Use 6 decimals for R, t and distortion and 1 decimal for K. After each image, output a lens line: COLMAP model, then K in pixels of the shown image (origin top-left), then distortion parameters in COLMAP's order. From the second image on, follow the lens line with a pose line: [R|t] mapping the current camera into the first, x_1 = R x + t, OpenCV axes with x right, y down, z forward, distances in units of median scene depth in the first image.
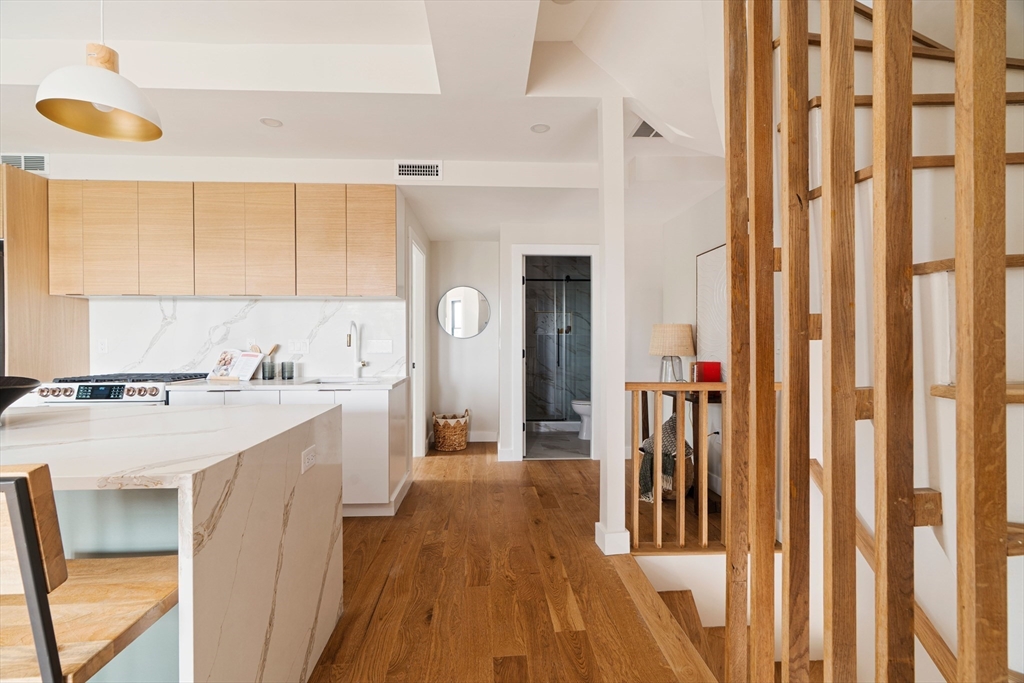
lens RADIAL K [[456.5, 0, 512.0], [0, 456.5, 341.5], [0, 0, 1]] dist [-0.000360, 0.000055]
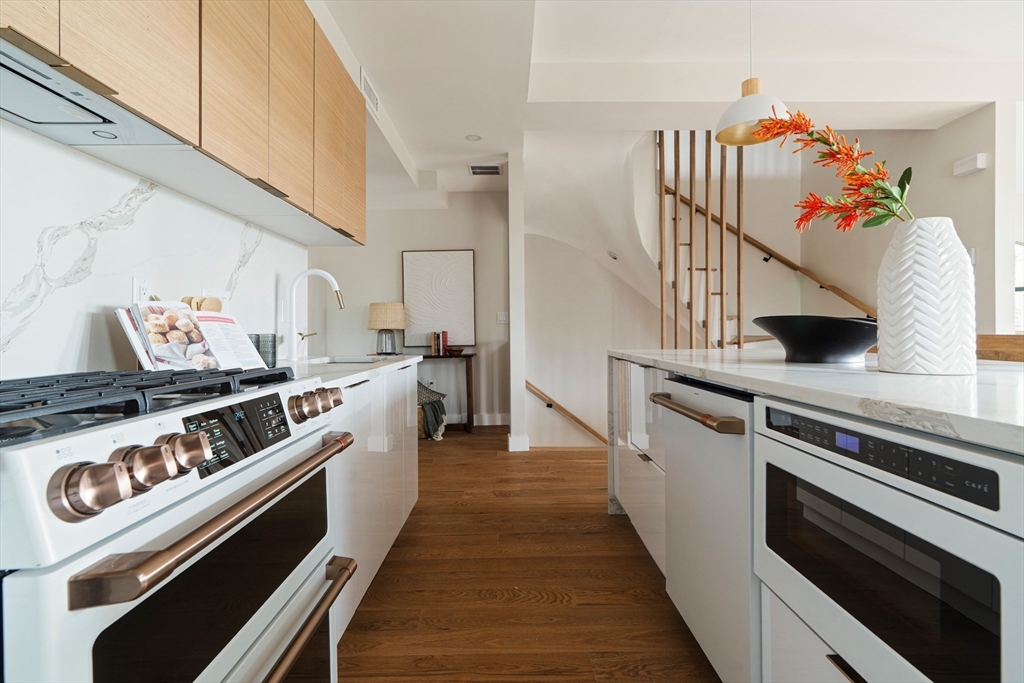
lens RADIAL K [[480.1, 0, 498.0], [0, 480.1, 325.2], [0, 0, 1]] dist [-0.002347, -0.000003]
pose [[0.071991, 0.011178, 0.997343, -1.136202], [0.018657, 0.999747, -0.012552, 0.053240], [-0.997231, 0.019512, 0.071764, 0.787444]]
